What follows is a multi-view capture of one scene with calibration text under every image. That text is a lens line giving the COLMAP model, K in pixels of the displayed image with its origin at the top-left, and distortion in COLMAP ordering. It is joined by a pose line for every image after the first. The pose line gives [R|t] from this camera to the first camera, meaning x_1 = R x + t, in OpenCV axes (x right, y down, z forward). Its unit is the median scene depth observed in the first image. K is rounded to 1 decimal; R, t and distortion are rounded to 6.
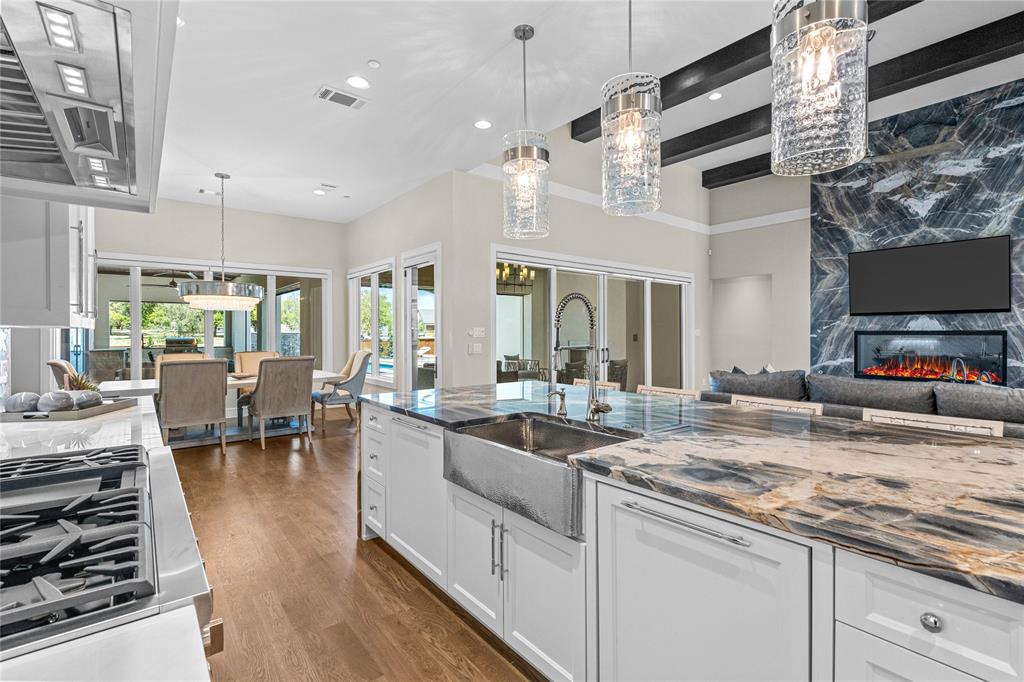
lens RADIAL K [[466.7, 0, 508.5], [0, 466.7, 338.1], [0, 0, 1]] dist [-0.002524, -0.000004]
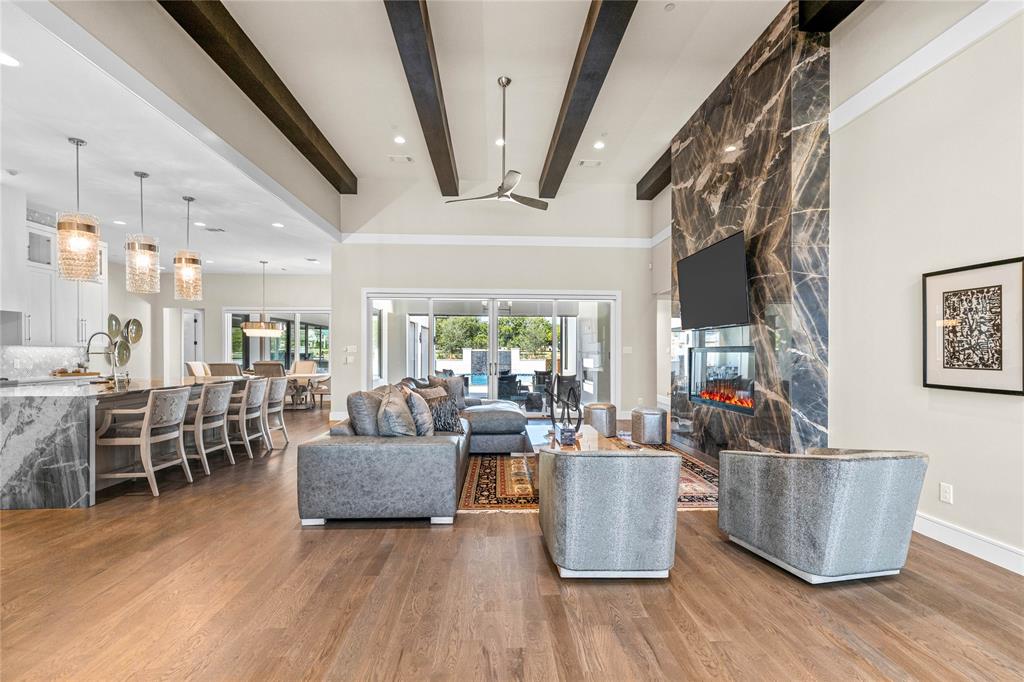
lens RADIAL K [[466.2, 0, 514.2], [0, 466.2, 348.3], [0, 0, 1]] dist [-0.002216, -0.000315]
pose [[0.817591, 0.000029, -0.575800, 1.187616], [-0.011292, 0.999808, -0.015984, 0.003725], [0.575689, 0.019570, 0.817435, 0.099077]]
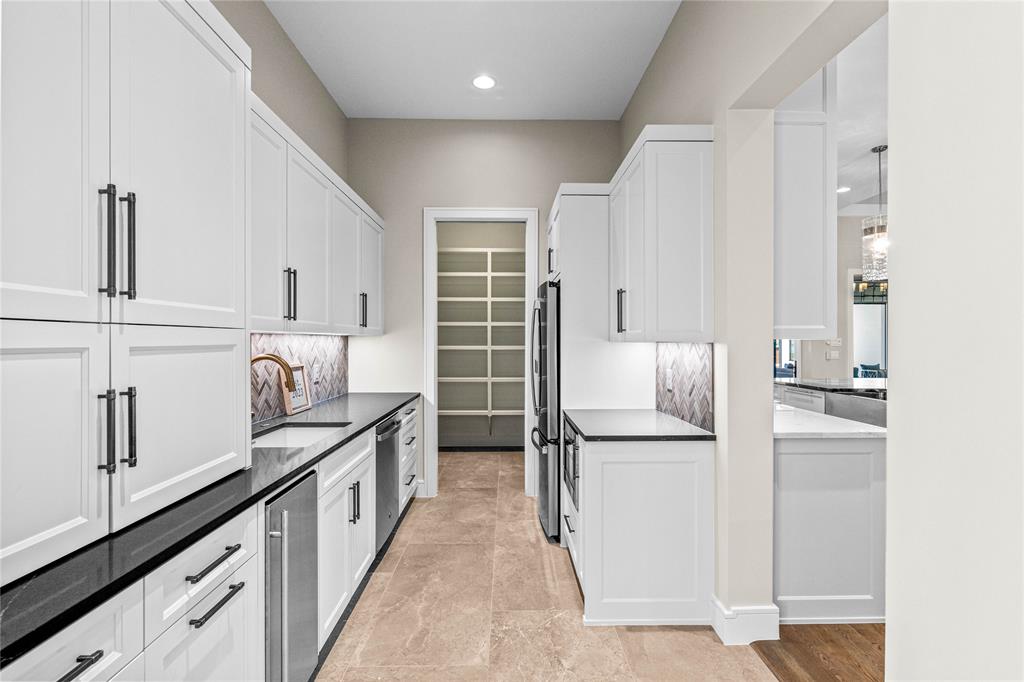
lens RADIAL K [[466.7, 0, 508.5], [0, 466.7, 338.1], [0, 0, 1]] dist [-0.002524, -0.000004]
pose [[0.793464, 0.003139, -0.608609, -0.000724], [-0.013692, 0.999826, -0.012694, 0.004689], [0.608463, 0.018405, 0.793369, -0.502639]]
